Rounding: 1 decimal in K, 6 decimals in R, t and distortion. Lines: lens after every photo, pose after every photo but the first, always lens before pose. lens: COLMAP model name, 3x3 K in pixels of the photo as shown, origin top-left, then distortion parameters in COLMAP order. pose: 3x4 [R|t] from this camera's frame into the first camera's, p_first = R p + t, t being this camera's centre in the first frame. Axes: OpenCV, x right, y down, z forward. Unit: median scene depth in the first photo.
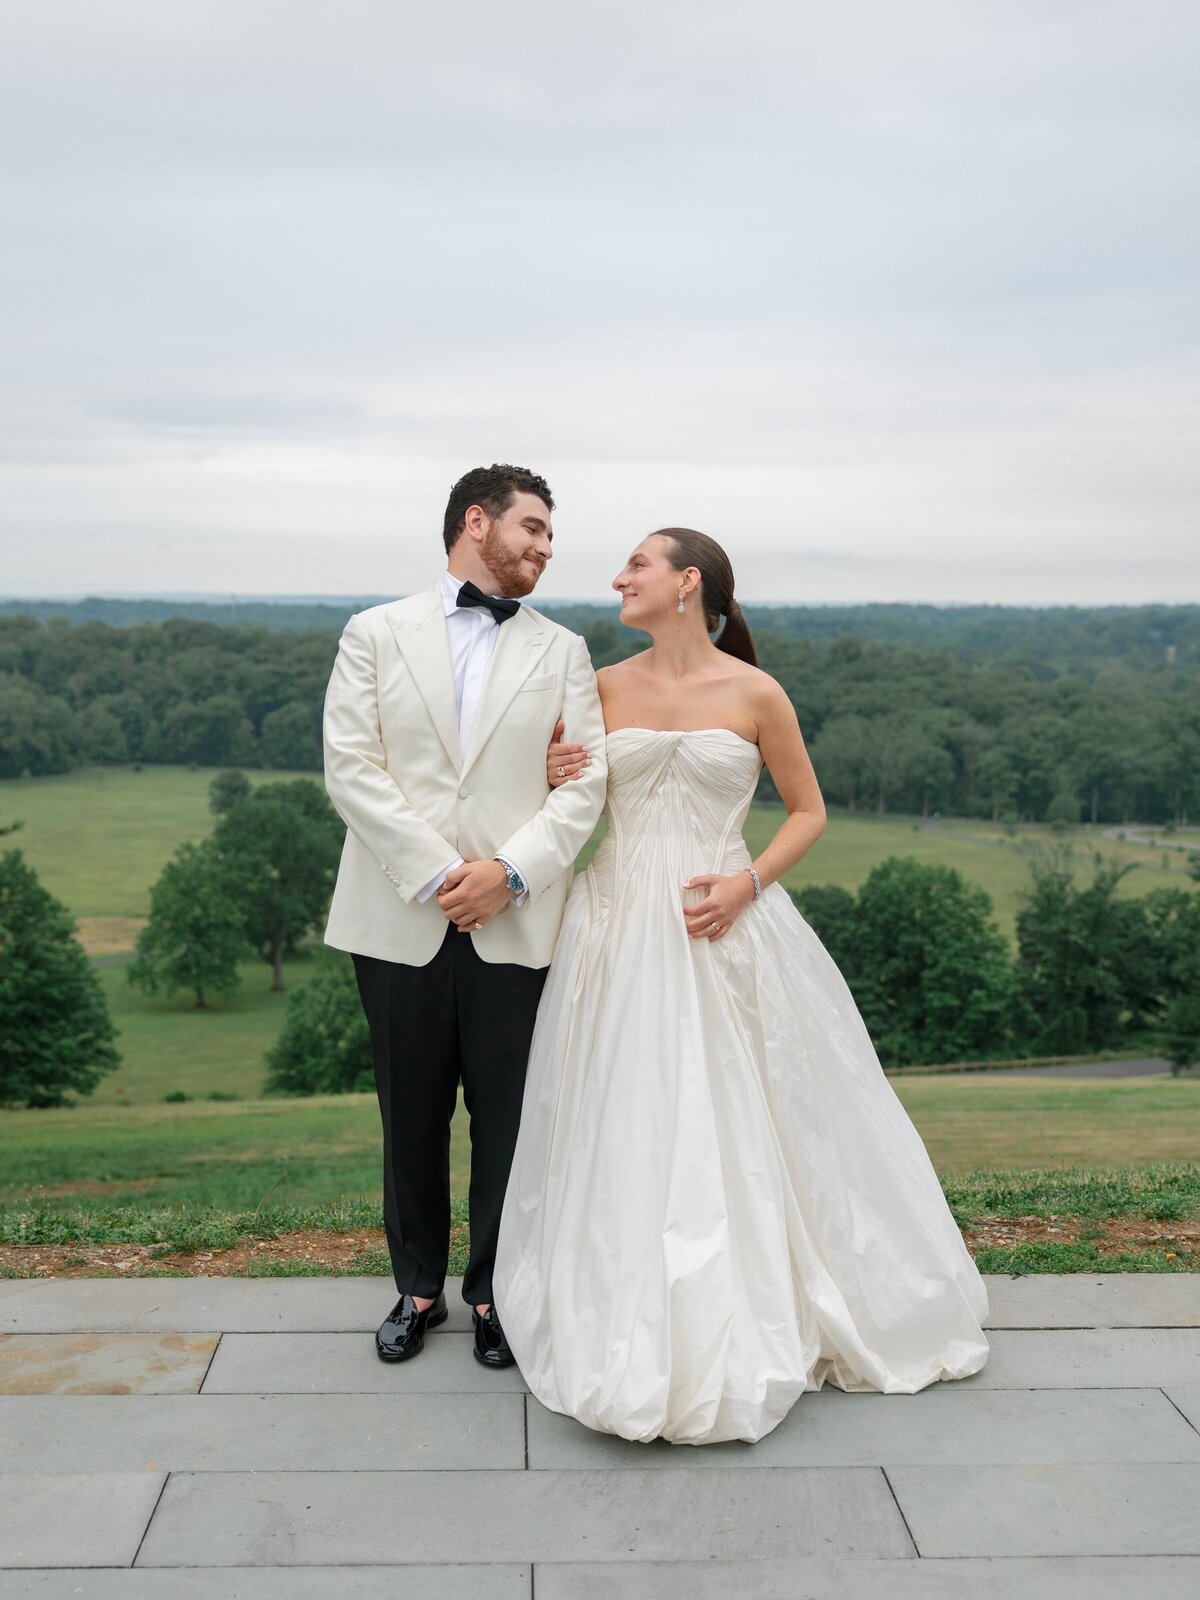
lens RADIAL K [[1456.9, 0, 600.4], [0, 1456.9, 798.4], [0, 0, 1]] dist [0.001591, 0.031453]
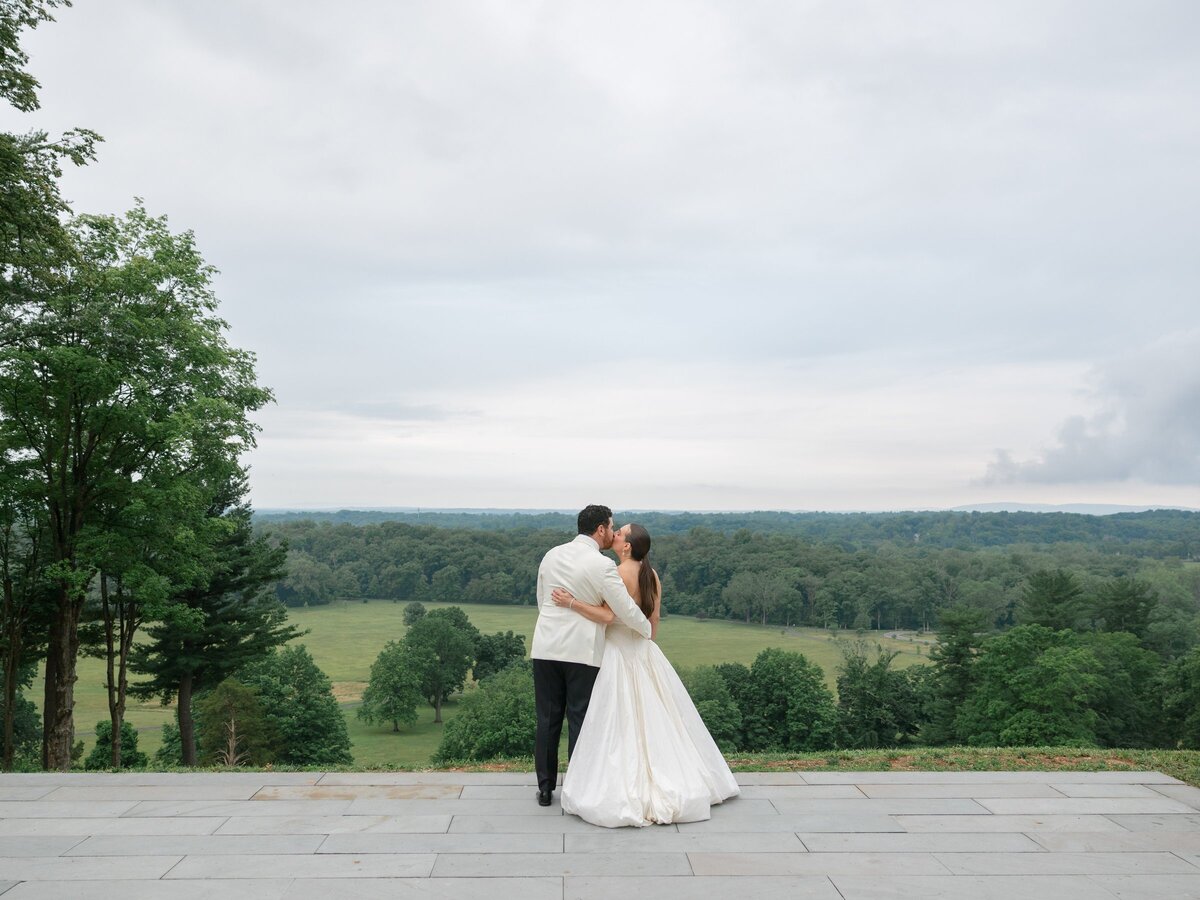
lens RADIAL K [[1092.7, 0, 601.0], [0, 1092.7, 471.0], [0, 0, 1]] dist [0.001591, 0.031453]
pose [[0.999446, -0.006831, -0.032583, 0.032322], [0.002179, 0.990045, -0.140736, 0.012522], [0.033220, 0.140587, 0.989511, -0.411891]]
